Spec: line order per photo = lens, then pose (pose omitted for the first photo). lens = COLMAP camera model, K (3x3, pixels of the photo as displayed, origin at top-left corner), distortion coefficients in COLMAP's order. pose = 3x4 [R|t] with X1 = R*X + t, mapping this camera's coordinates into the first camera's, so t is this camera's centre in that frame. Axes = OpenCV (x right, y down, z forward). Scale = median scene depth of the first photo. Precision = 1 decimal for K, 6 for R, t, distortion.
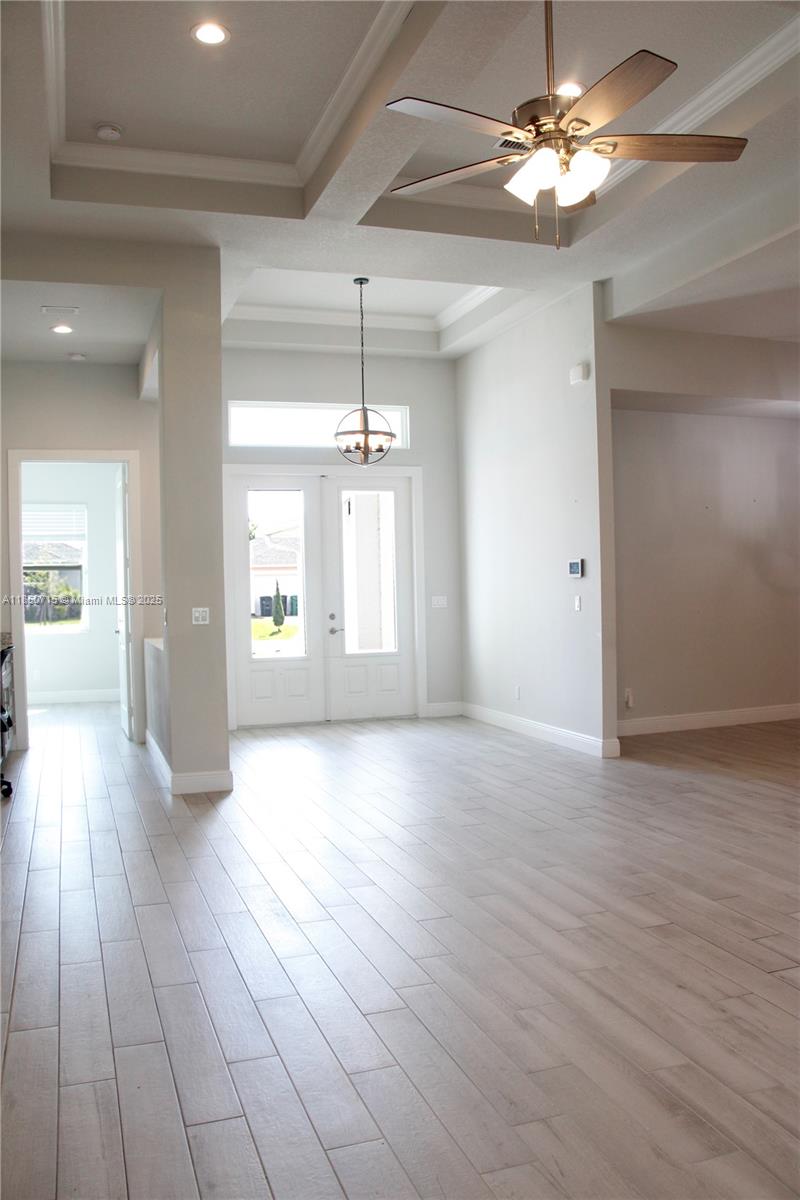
lens RADIAL K [[972.3, 0, 400.0], [0, 972.3, 600.0], [0, 0, 1]] dist [-0.223219, 0.248744]
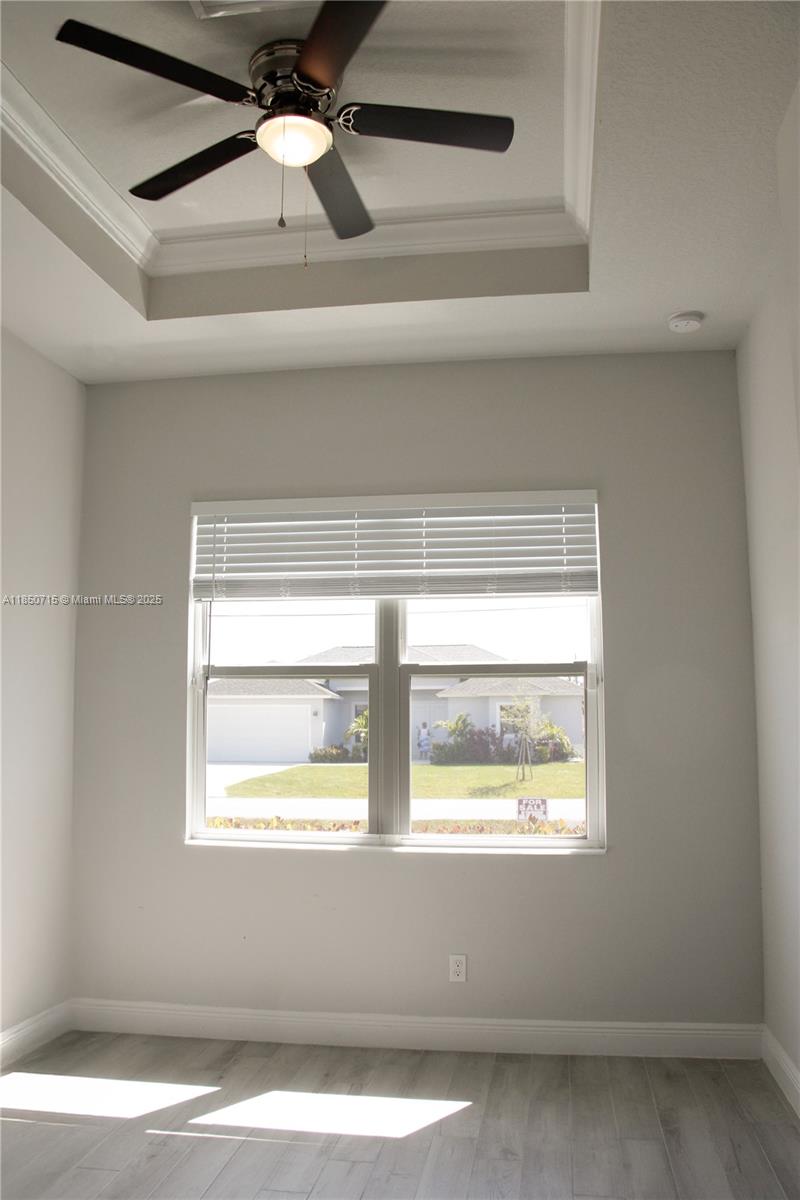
lens RADIAL K [[972.3, 0, 400.0], [0, 972.3, 600.0], [0, 0, 1]] dist [-0.223219, 0.248744]
pose [[0.881604, -0.042274, -0.470093, -0.062533], [-0.025673, 0.990212, -0.137191, -0.002204], [0.471291, 0.133017, 0.871889, 0.180029]]
